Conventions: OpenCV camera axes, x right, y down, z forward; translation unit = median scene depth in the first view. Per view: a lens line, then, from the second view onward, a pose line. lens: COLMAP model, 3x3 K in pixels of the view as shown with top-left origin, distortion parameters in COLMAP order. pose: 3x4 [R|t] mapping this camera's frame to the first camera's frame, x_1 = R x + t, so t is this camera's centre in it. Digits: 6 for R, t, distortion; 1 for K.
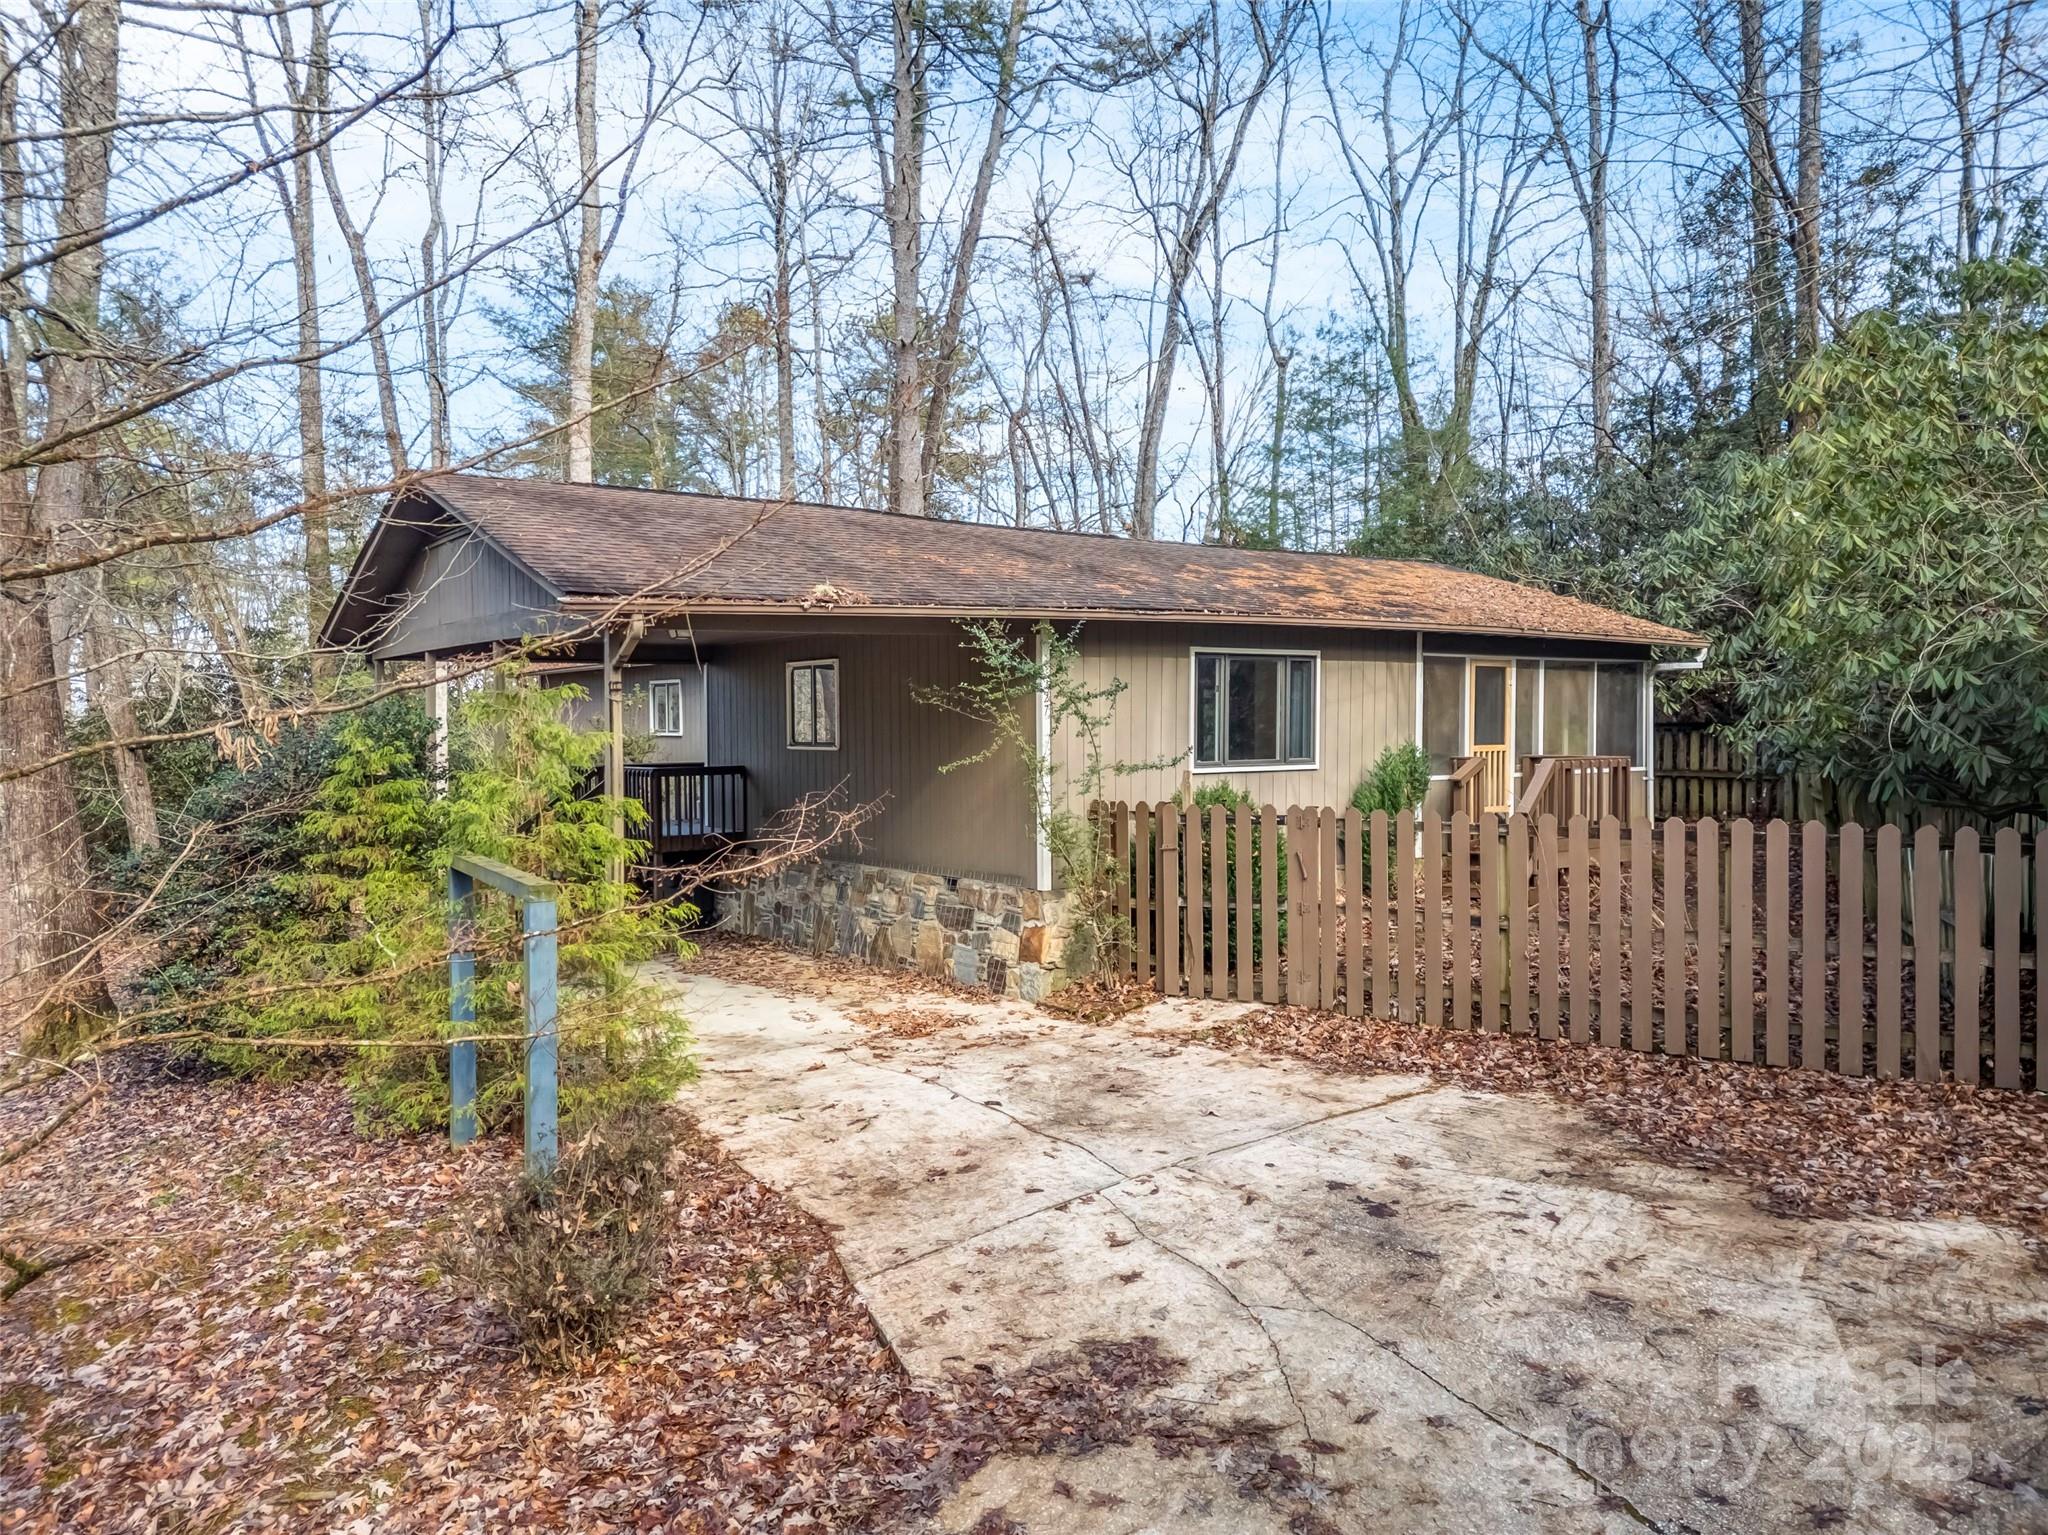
lens RADIAL K [[880.3, 0, 1023.7], [0, 880.3, 778.0], [0, 0, 1]] dist [0.014286, -0.000248]
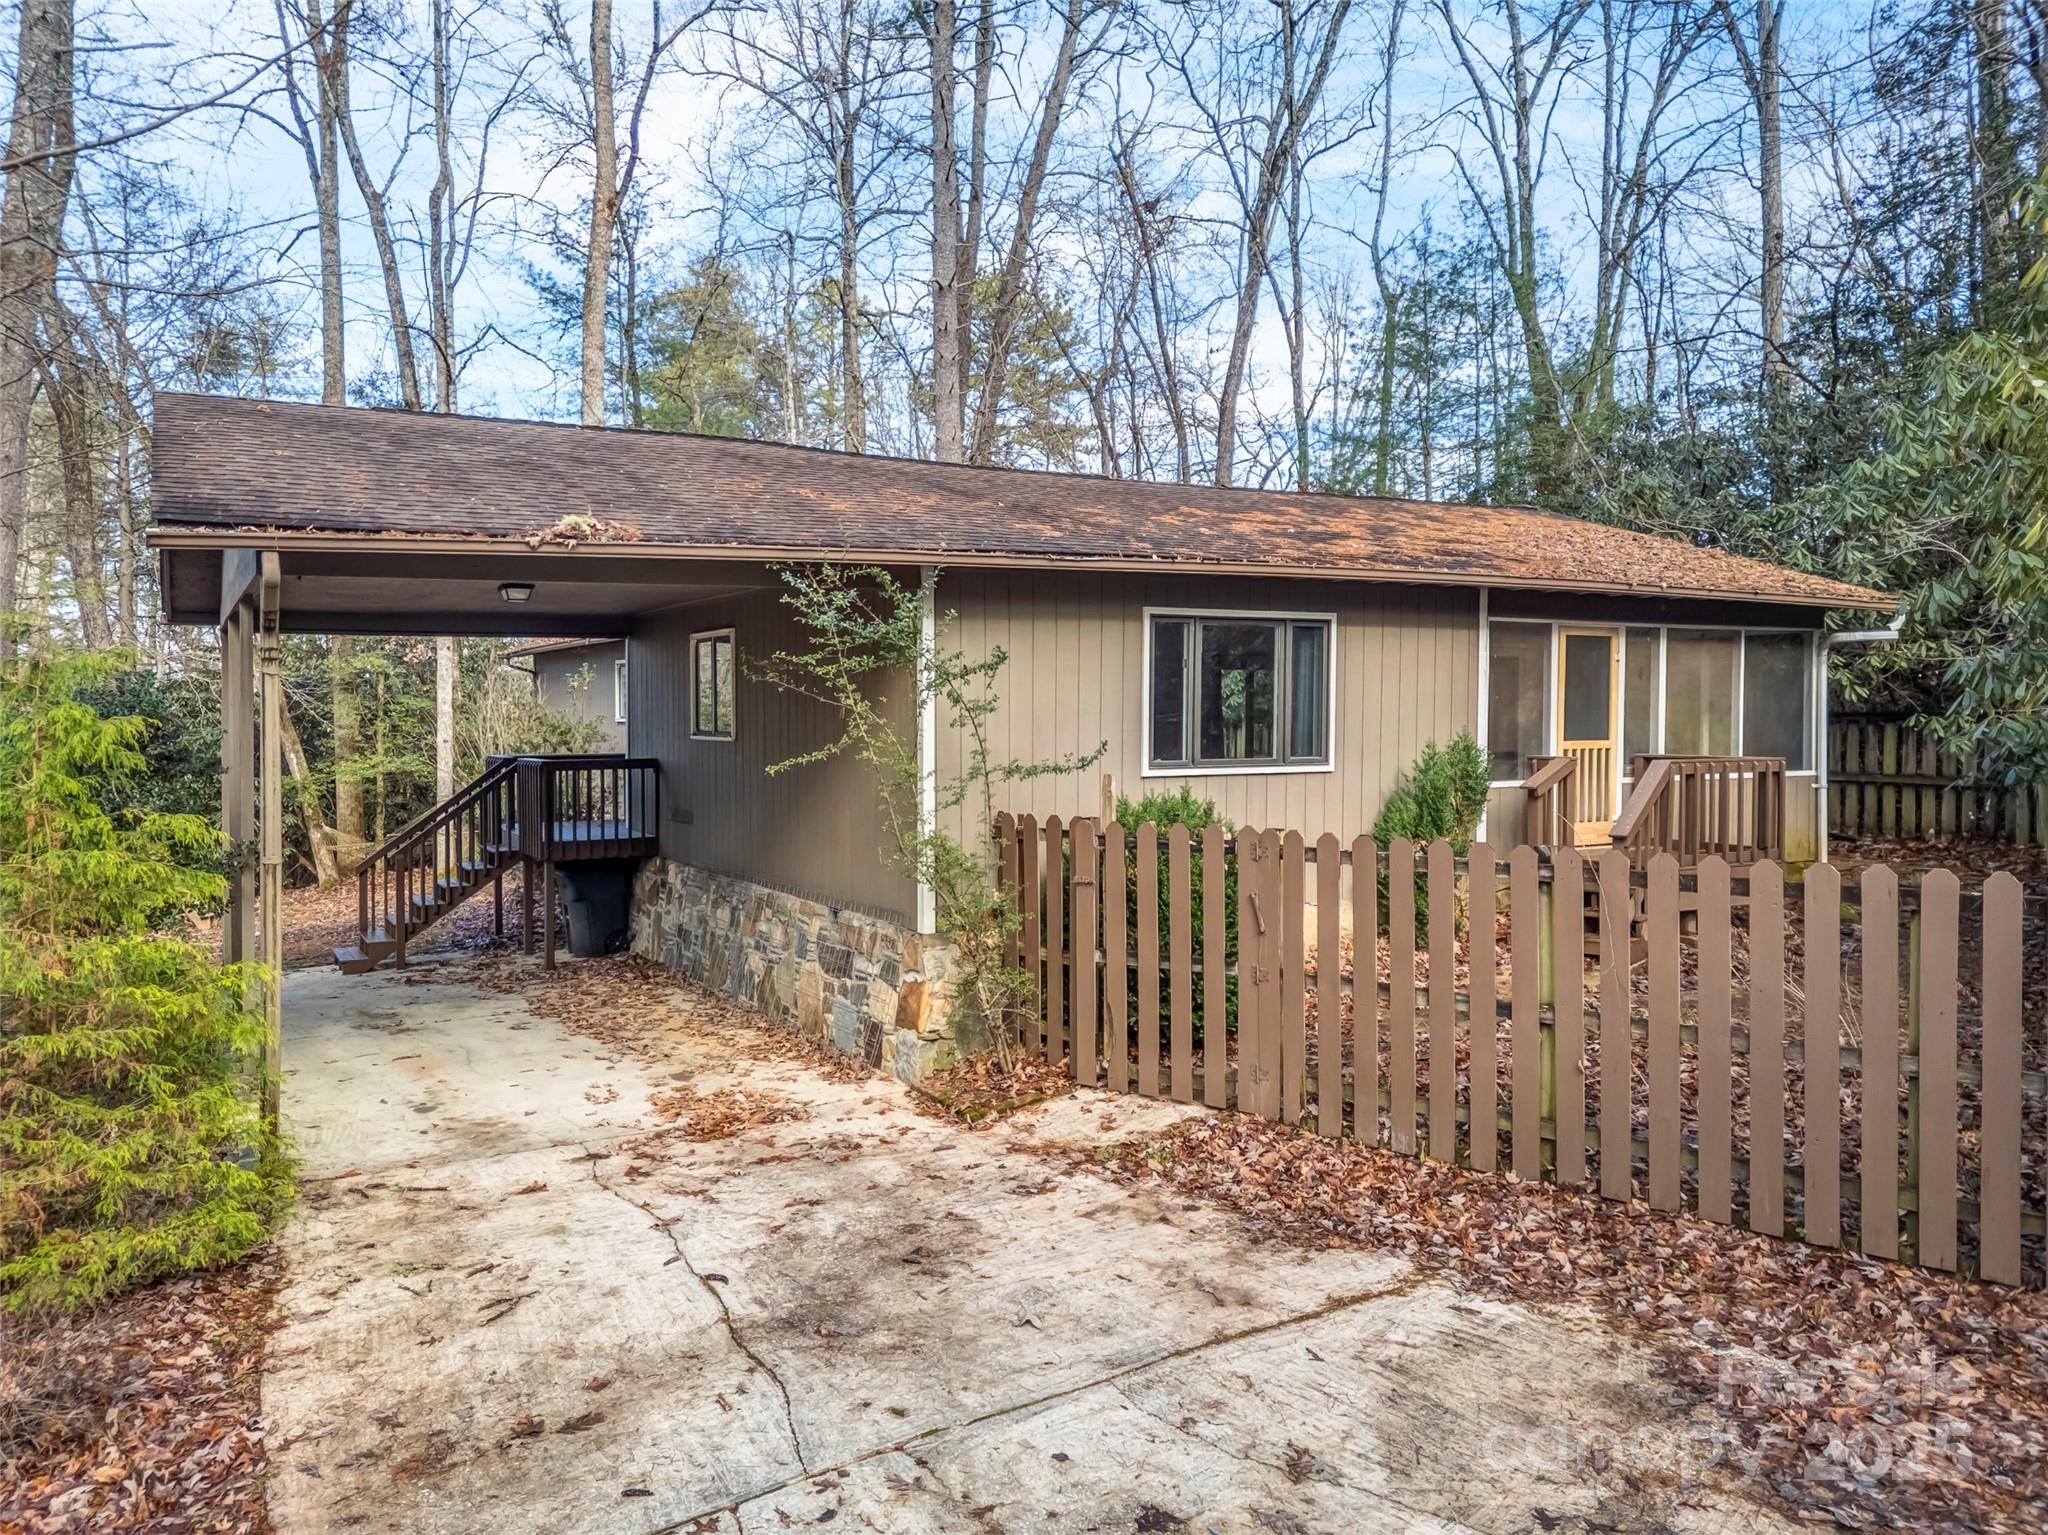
lens RADIAL K [[942.5, 0, 1030.0], [0, 942.5, 763.8], [0, 0, 1]] dist [0.019255, -0.005988]
pose [[0.995491, 0.008954, -0.094436, 0.157966], [-0.009473, 0.999942, -0.005041, -0.010370], [0.094385, 0.005913, 0.995518, 0.183517]]
